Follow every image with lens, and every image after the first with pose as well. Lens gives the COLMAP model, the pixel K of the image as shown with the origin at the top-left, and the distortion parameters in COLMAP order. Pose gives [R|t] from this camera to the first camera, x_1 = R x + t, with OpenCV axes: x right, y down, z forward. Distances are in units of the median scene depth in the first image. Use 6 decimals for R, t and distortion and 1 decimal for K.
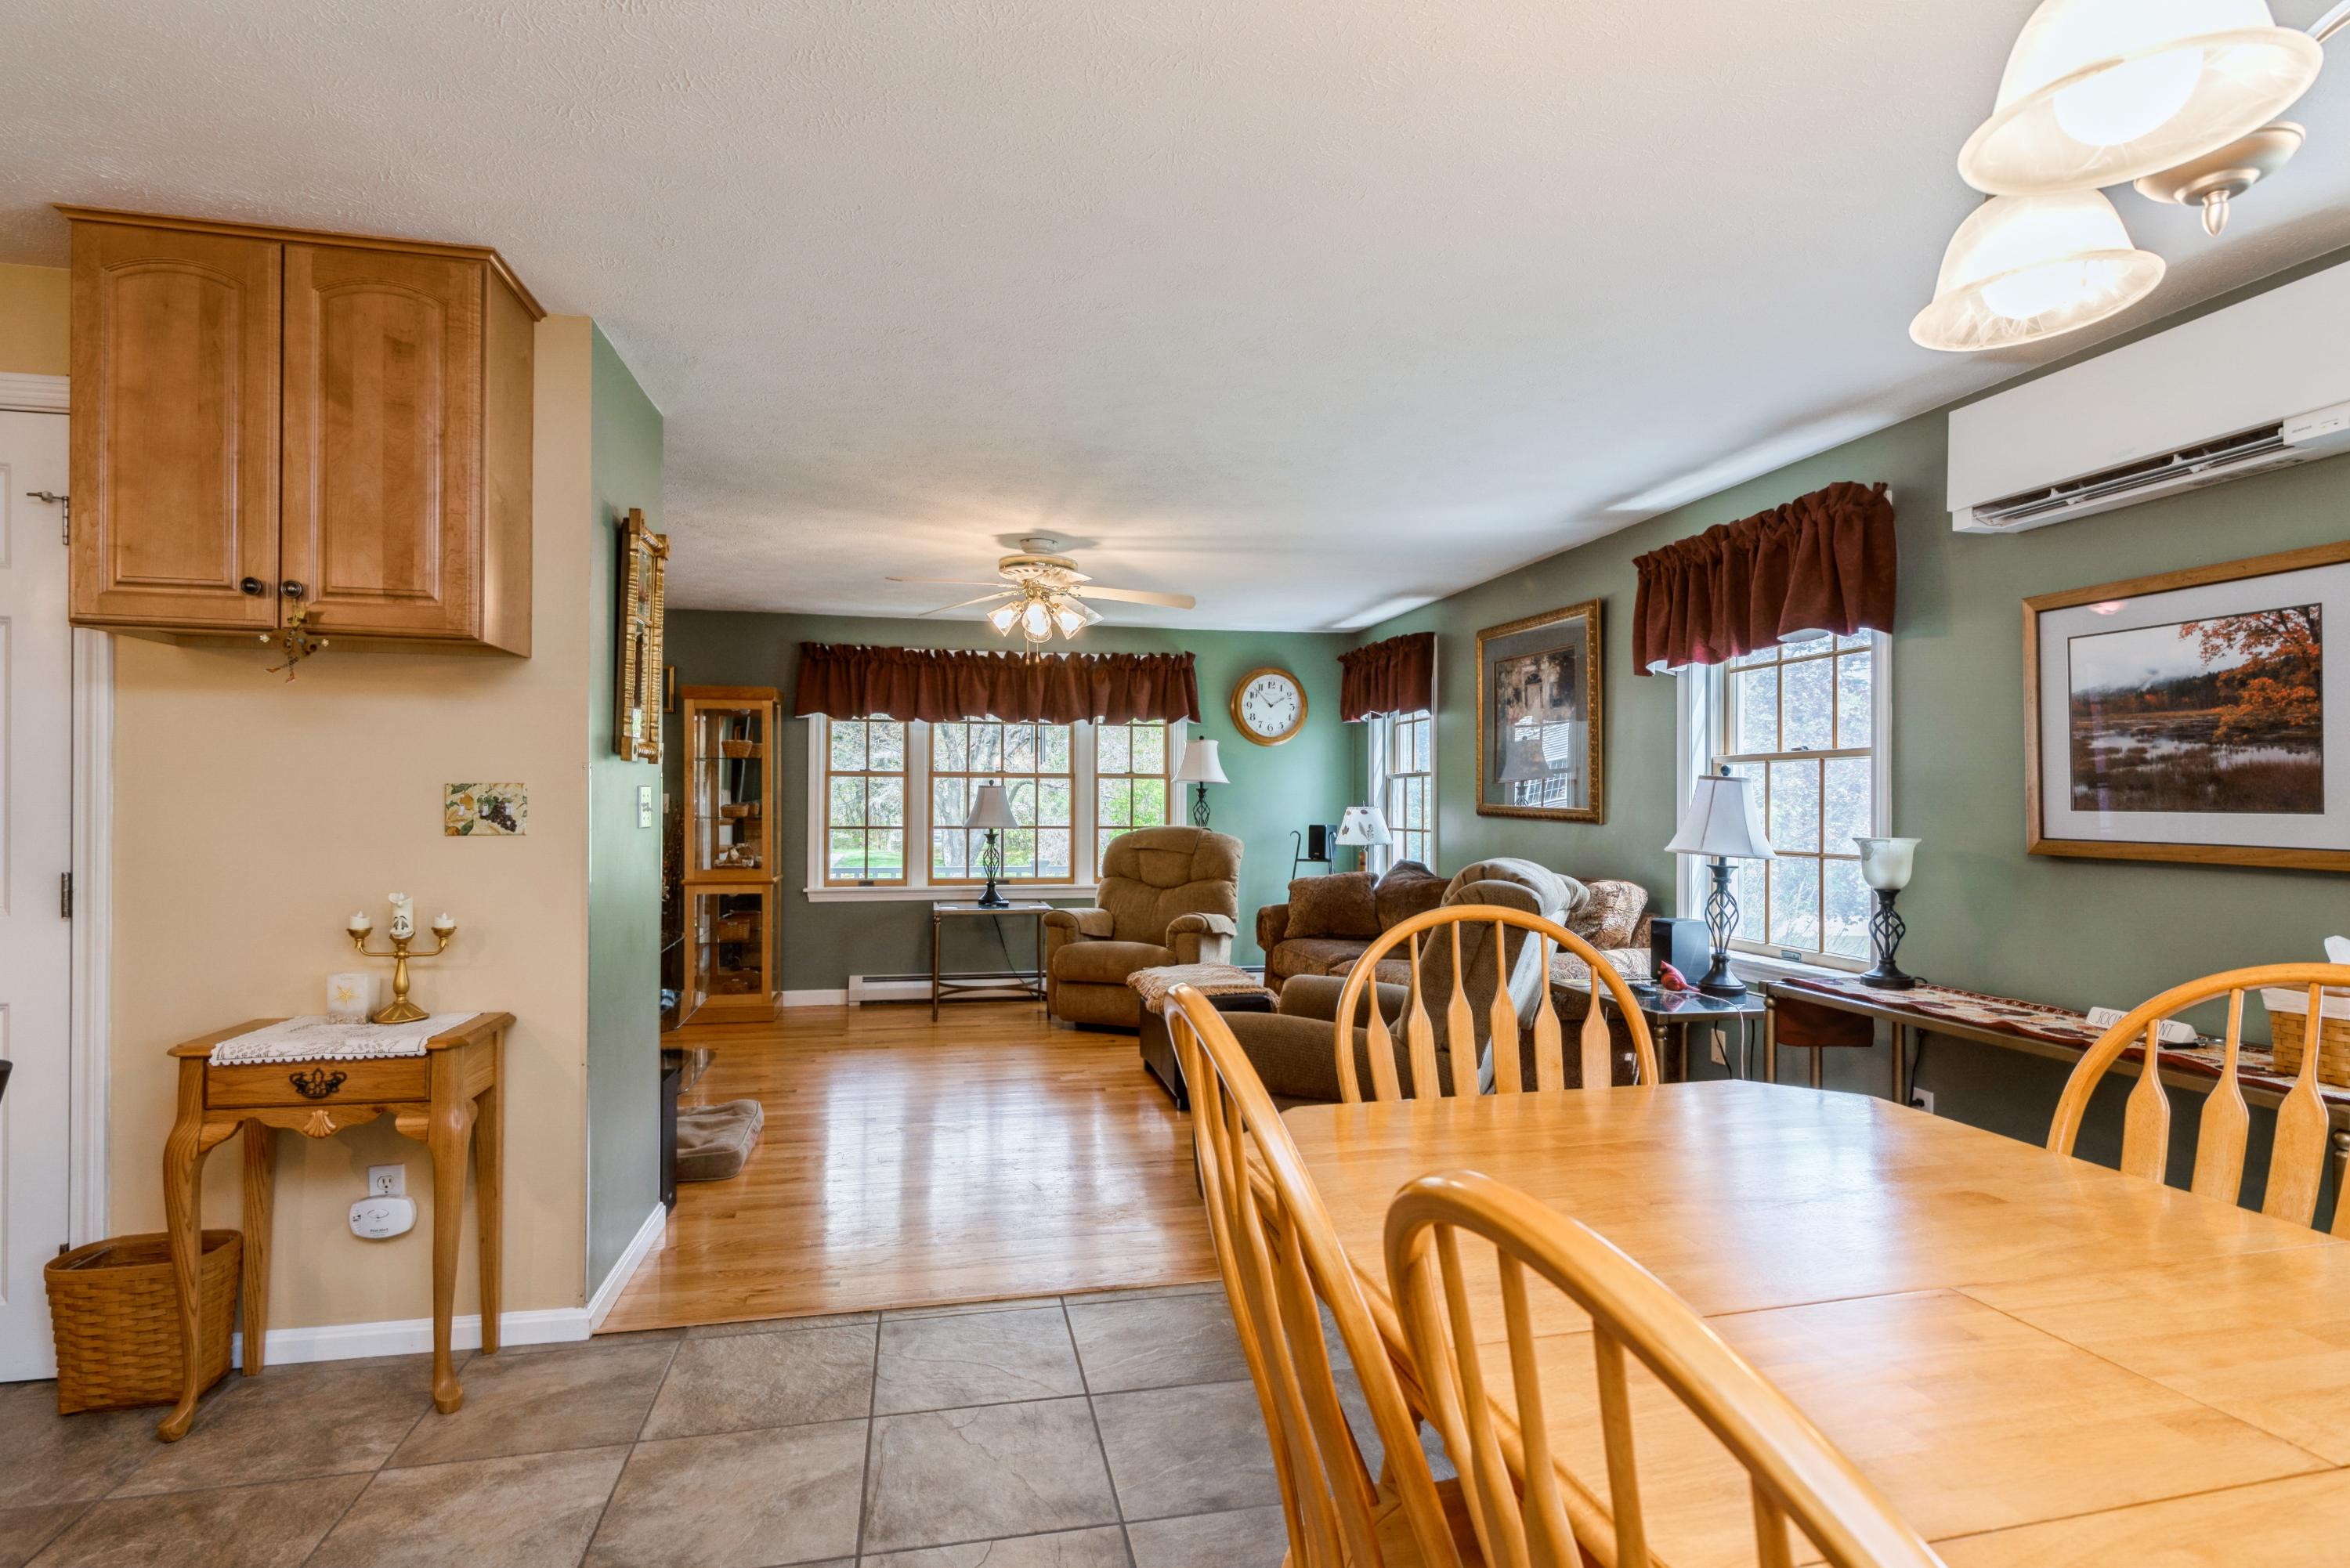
lens RADIAL K [[1174.8, 0, 1196.4], [0, 1174.8, 784.1], [0, 0, 1]] dist [0.003868, 0.000074]
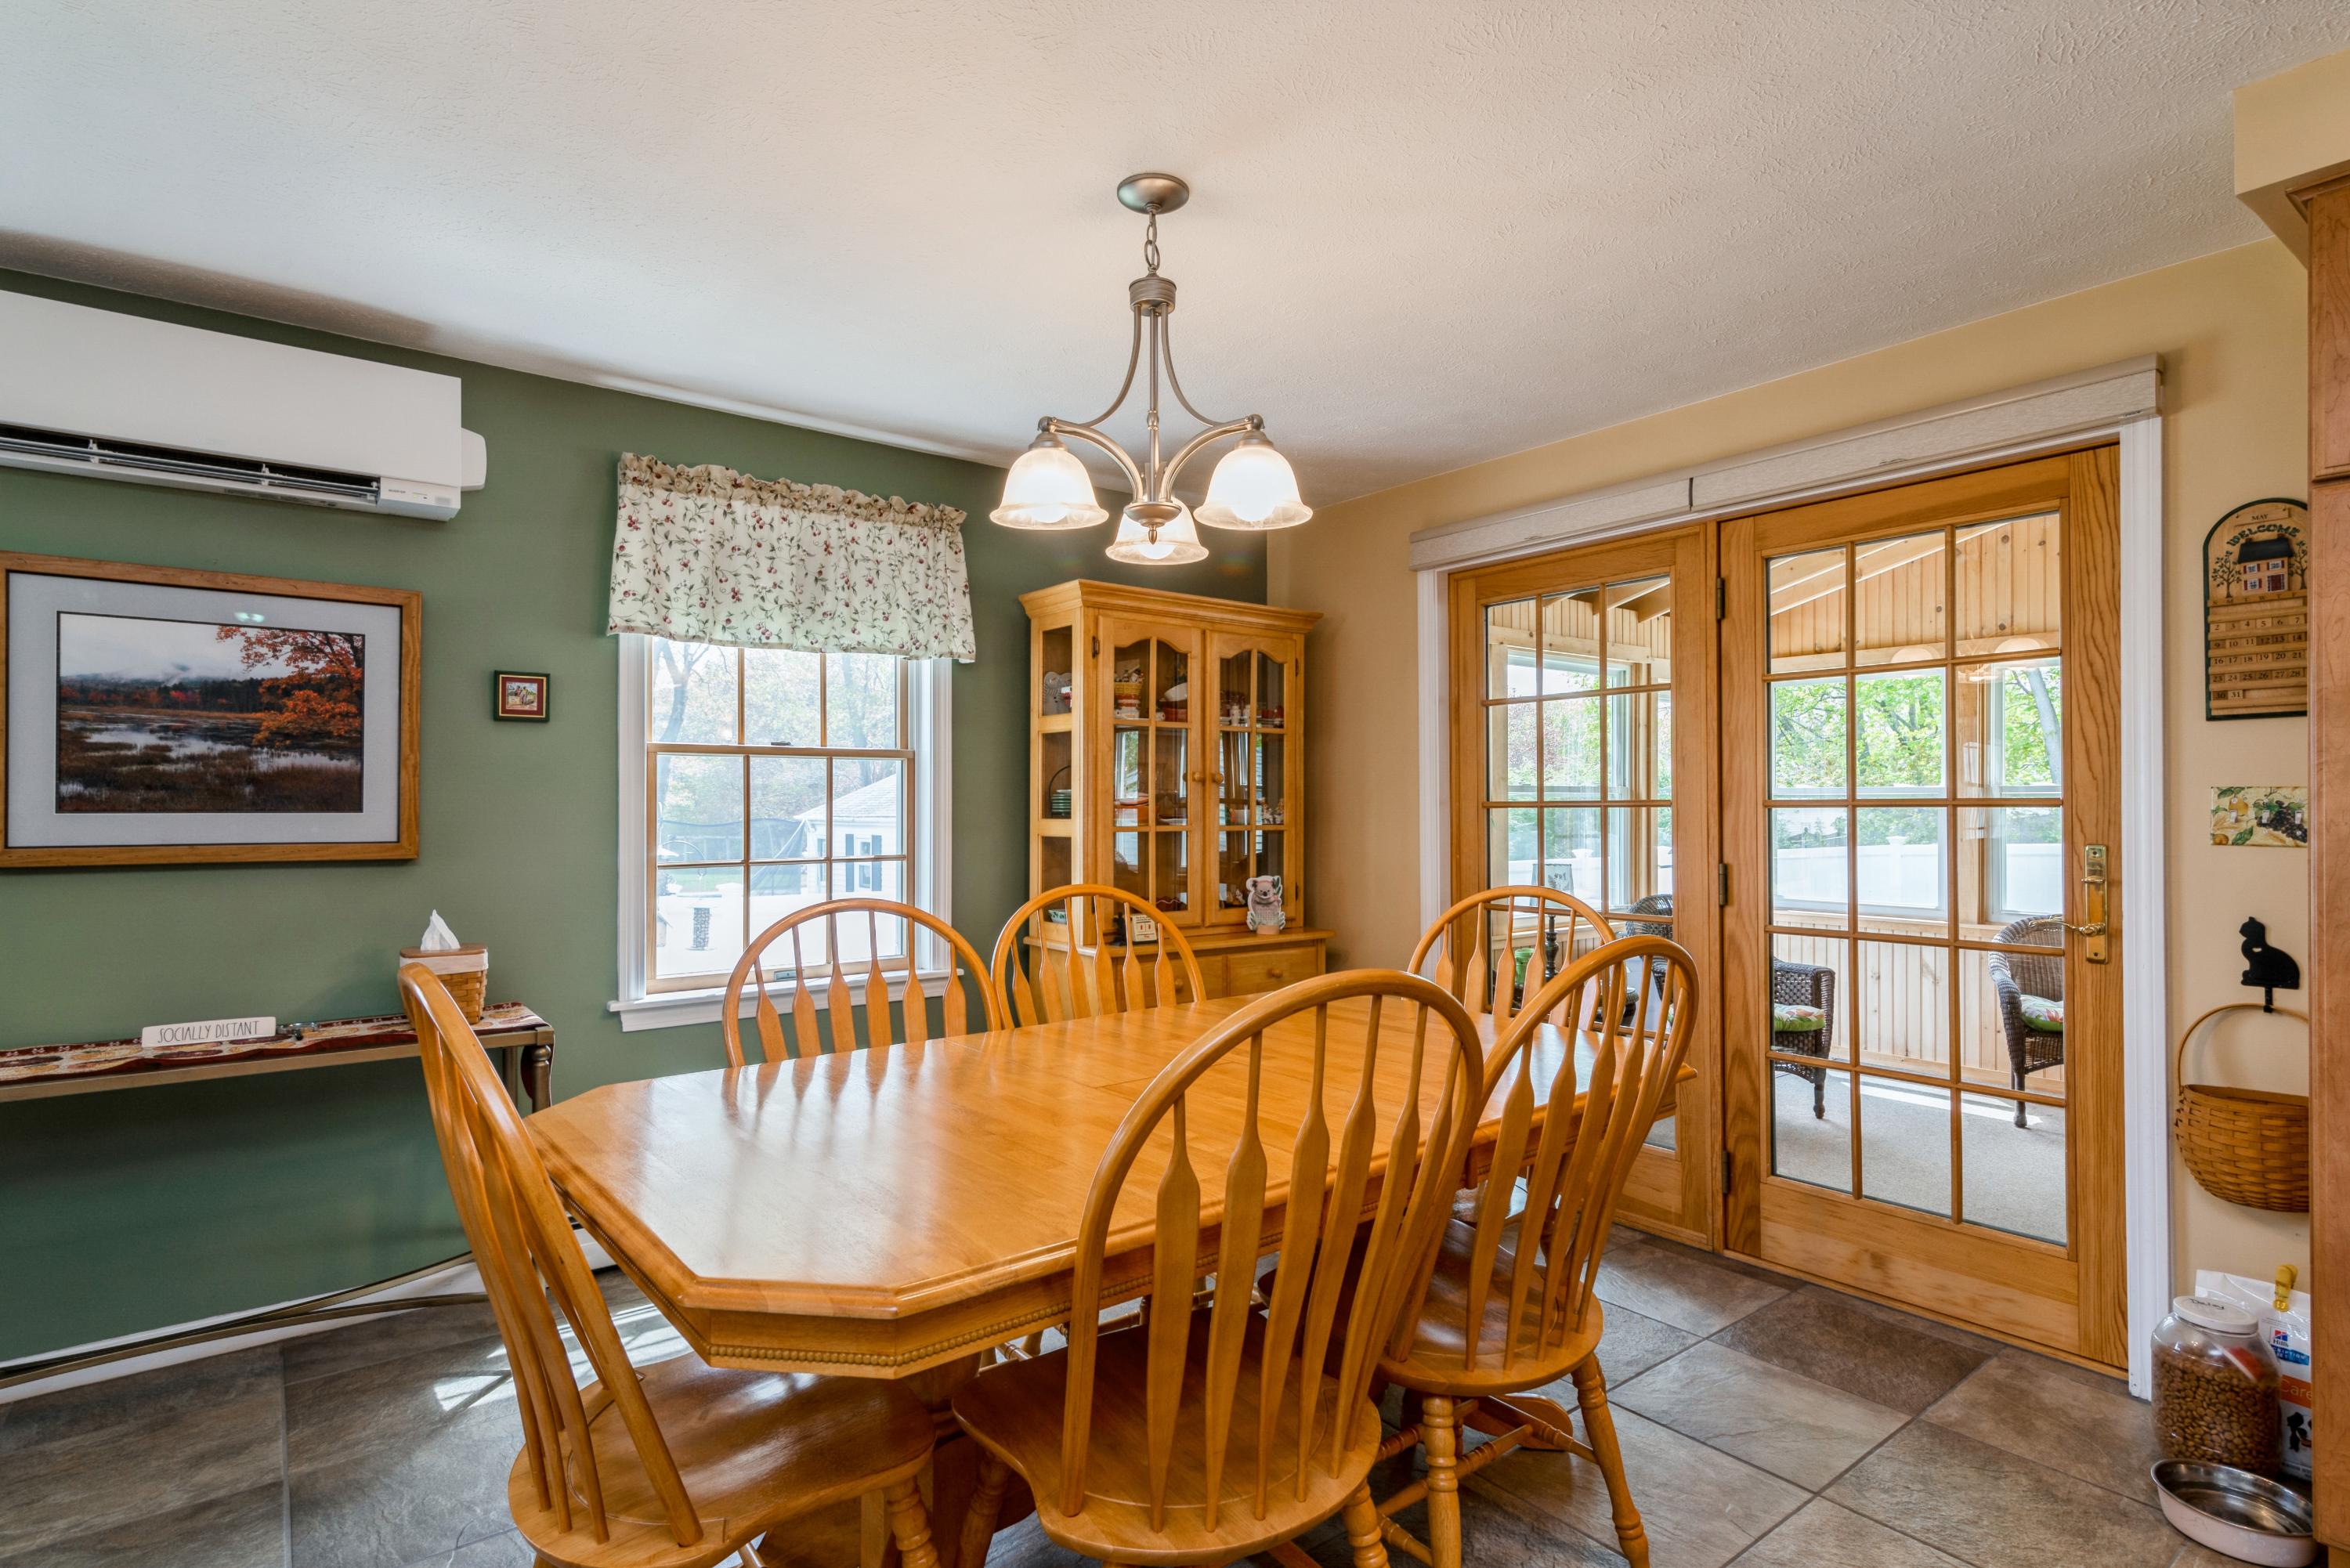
lens RADIAL K [[1174.8, 0, 1155.5], [0, 1174.8, 789.4], [0, 0, 1]] dist [0.003868, 0.000074]
pose [[-0.410573, 0.006610, 0.911804, -0.405877], [-0.014742, 0.999795, -0.013886, 0.006070], [-0.911709, -0.019143, -0.410391, 0.682447]]
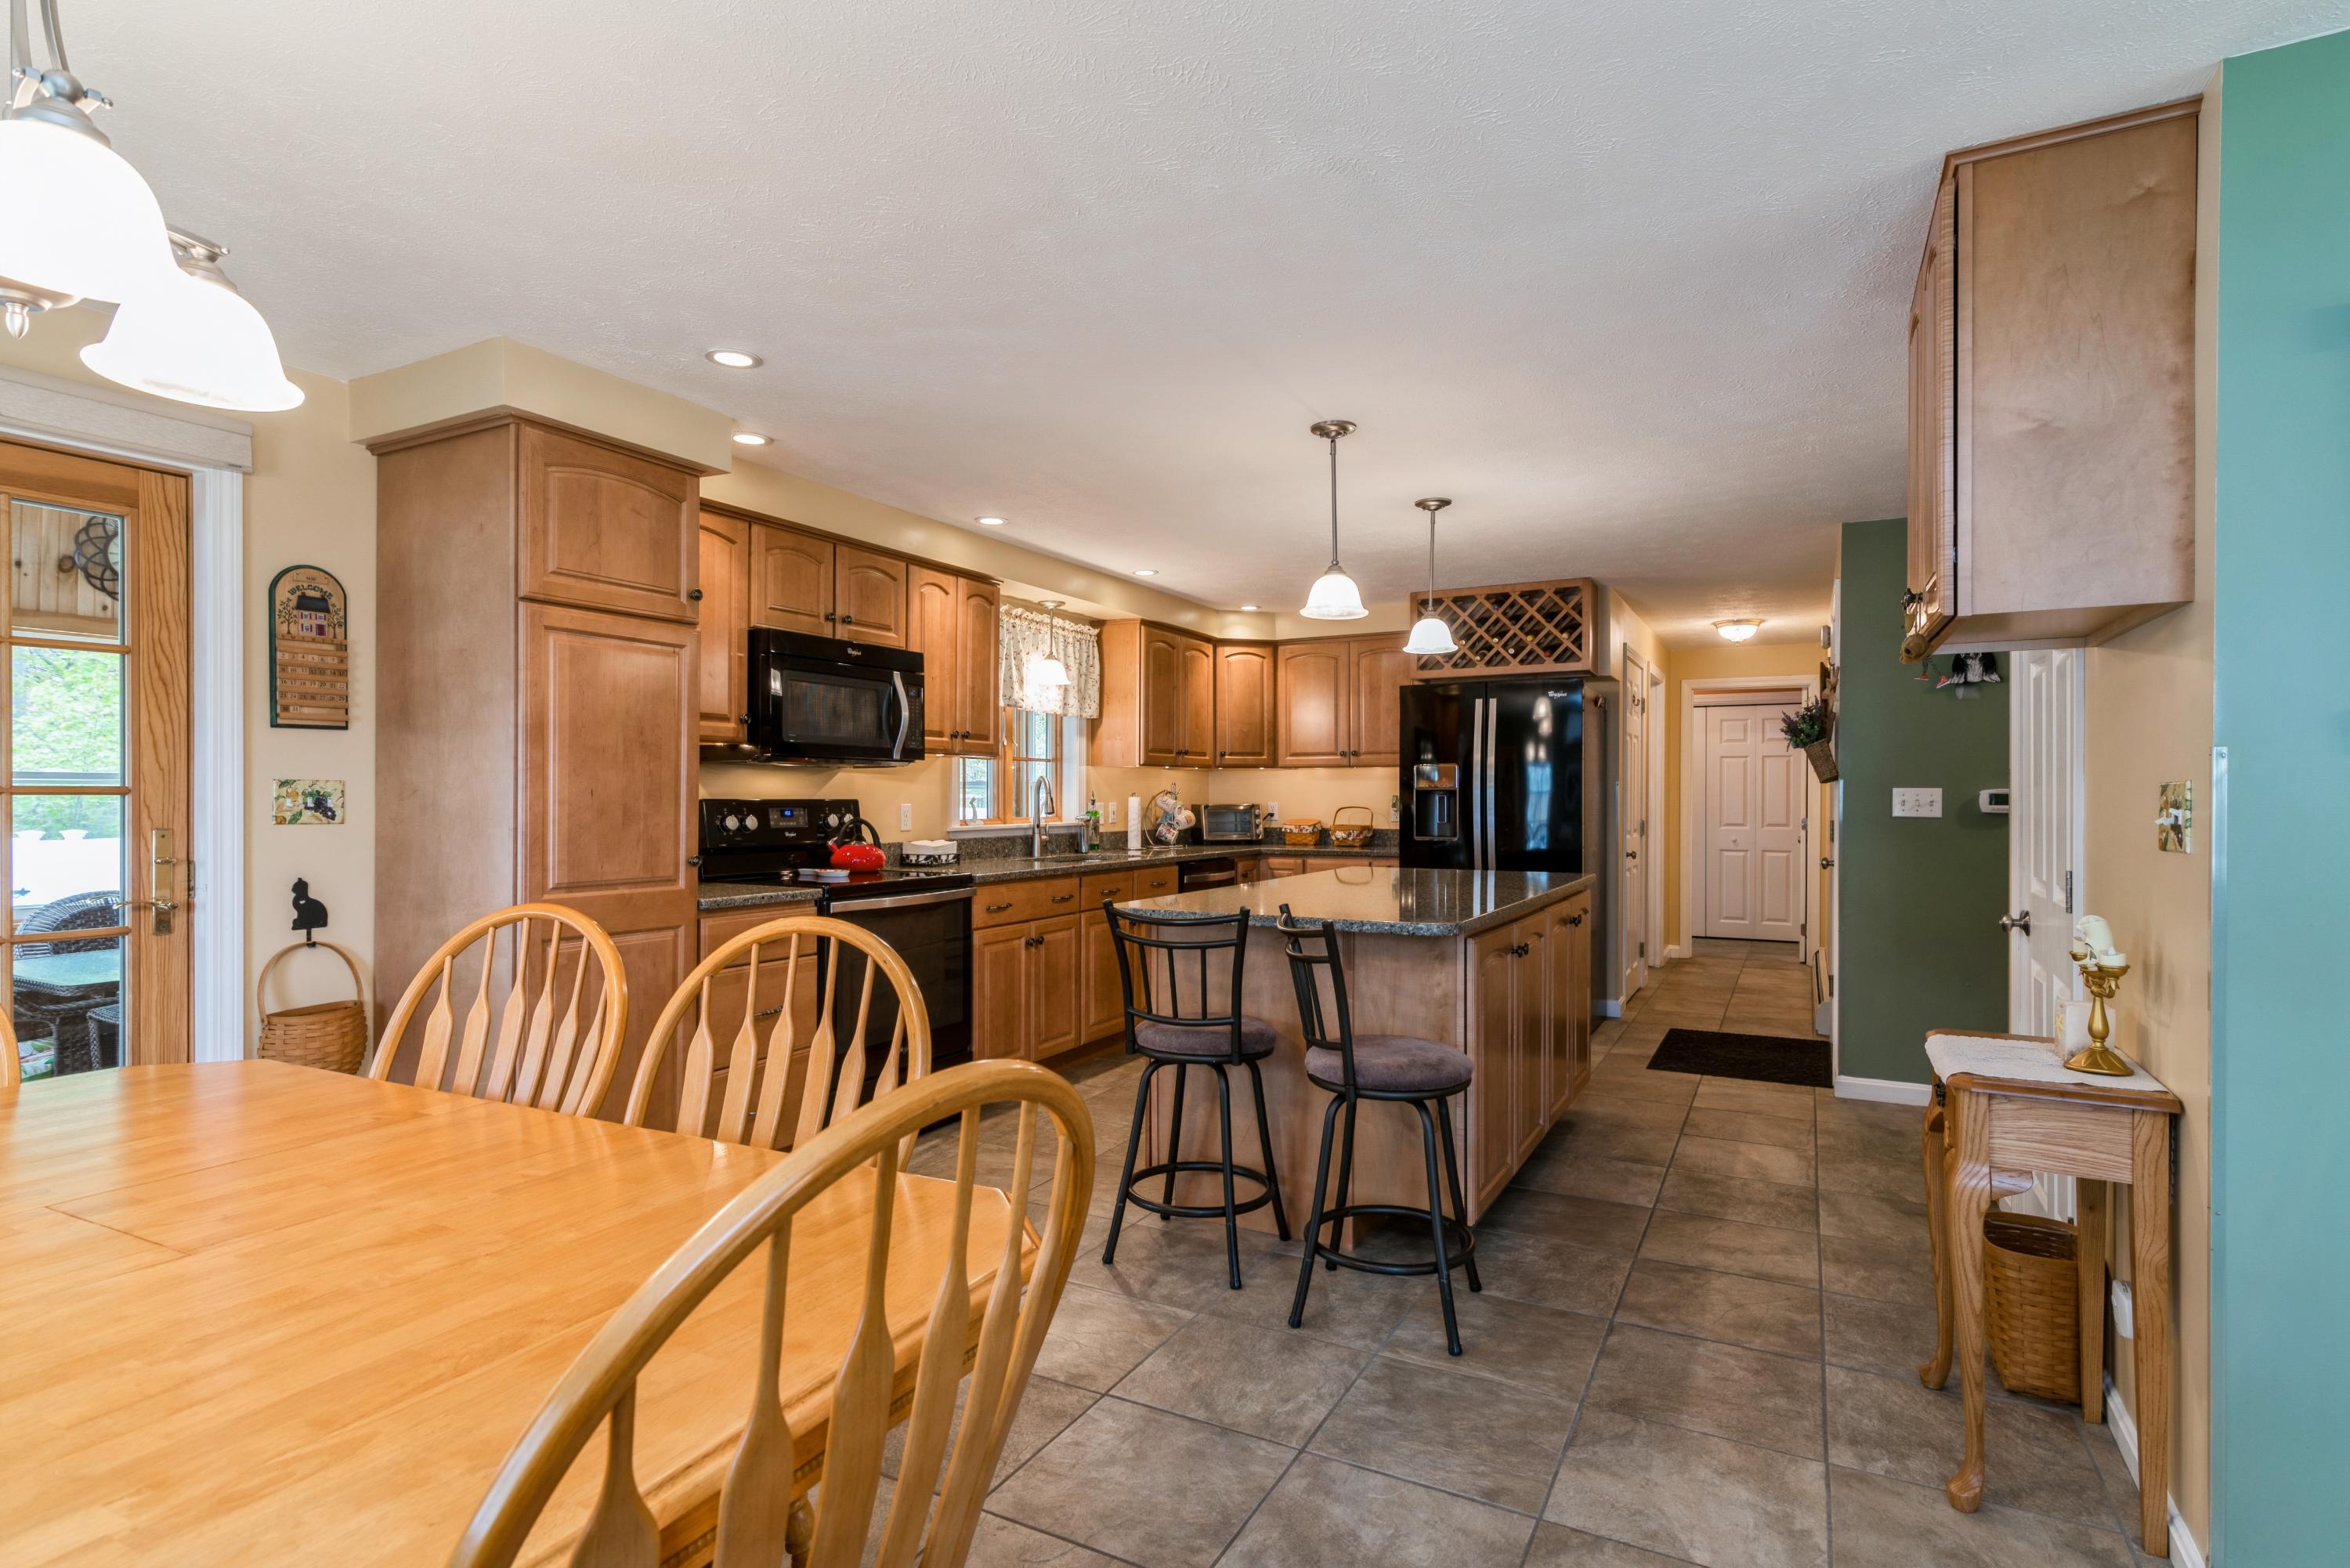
lens RADIAL K [[1174.8, 0, 1181.9], [0, 1174.8, 788.2], [0, 0, 1]] dist [0.003868, 0.000074]
pose [[-0.655452, -0.011202, -0.755154, 0.375393], [0.006707, 0.999764, -0.020652, 0.018400], [0.755207, -0.018601, -0.655222, 1.000257]]
